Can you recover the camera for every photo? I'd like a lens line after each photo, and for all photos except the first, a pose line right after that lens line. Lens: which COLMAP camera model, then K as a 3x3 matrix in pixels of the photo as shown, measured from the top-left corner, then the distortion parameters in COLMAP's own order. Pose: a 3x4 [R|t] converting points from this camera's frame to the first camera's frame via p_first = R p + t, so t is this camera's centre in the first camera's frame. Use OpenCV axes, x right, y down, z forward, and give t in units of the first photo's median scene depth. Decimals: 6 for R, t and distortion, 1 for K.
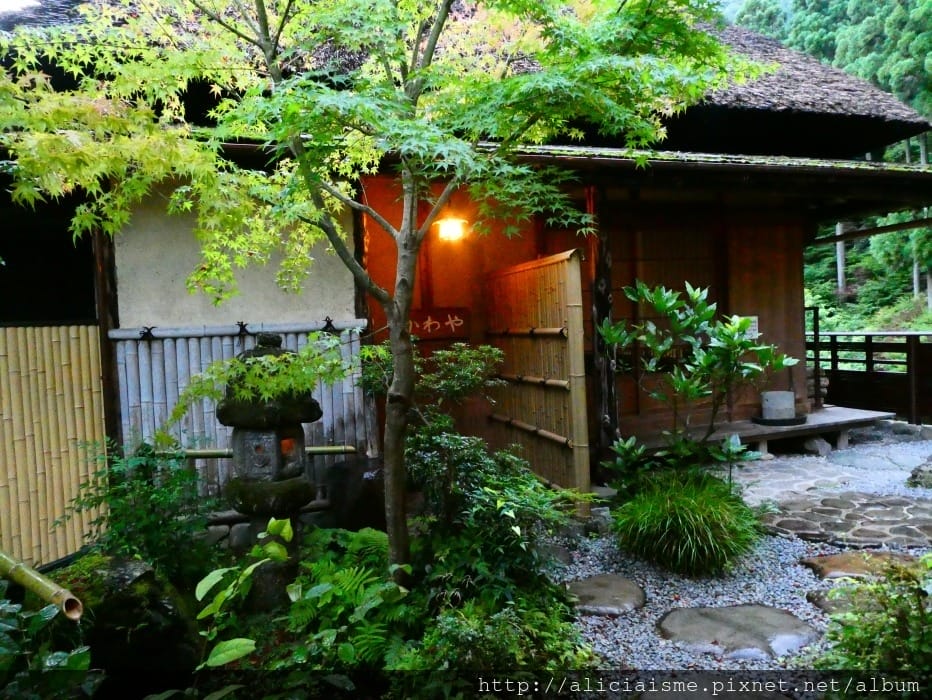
lens RADIAL K [[674.4, 0, 466.0], [0, 674.4, 350.0], [0, 0, 1]] dist [0.003676, -0.008954]
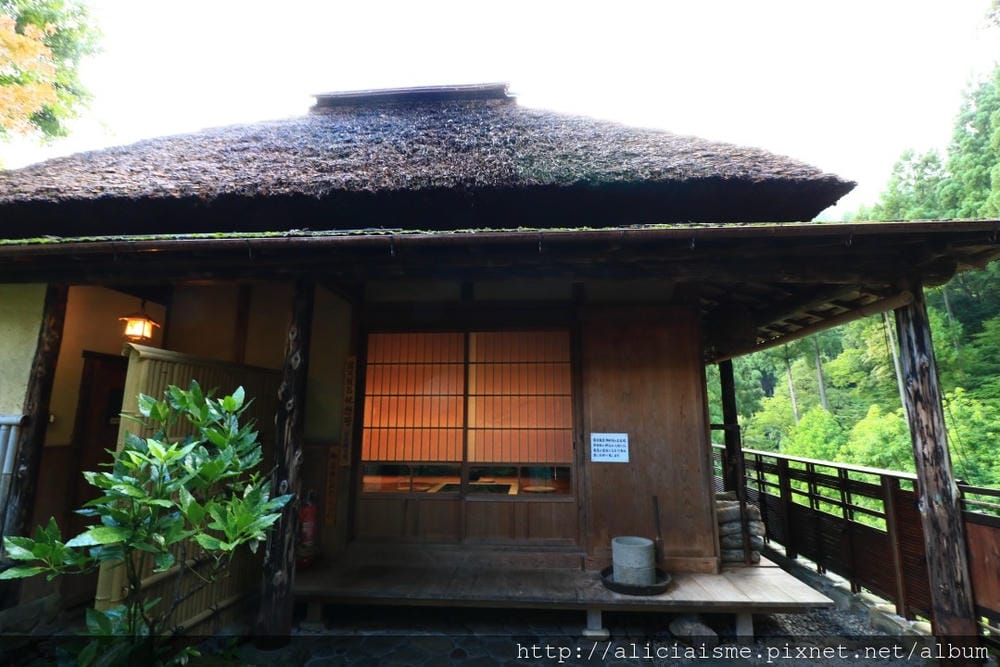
lens RADIAL K [[470.3, 0, 500.0], [0, 470.3, 333.5], [0, 0, 1]] dist [0.013454, -0.018976]
pose [[0.922292, -0.021867, -0.385875, 0.450016], [-0.060865, 0.977723, -0.200879, -0.039248], [0.381672, 0.208756, 0.900415, 0.358864]]
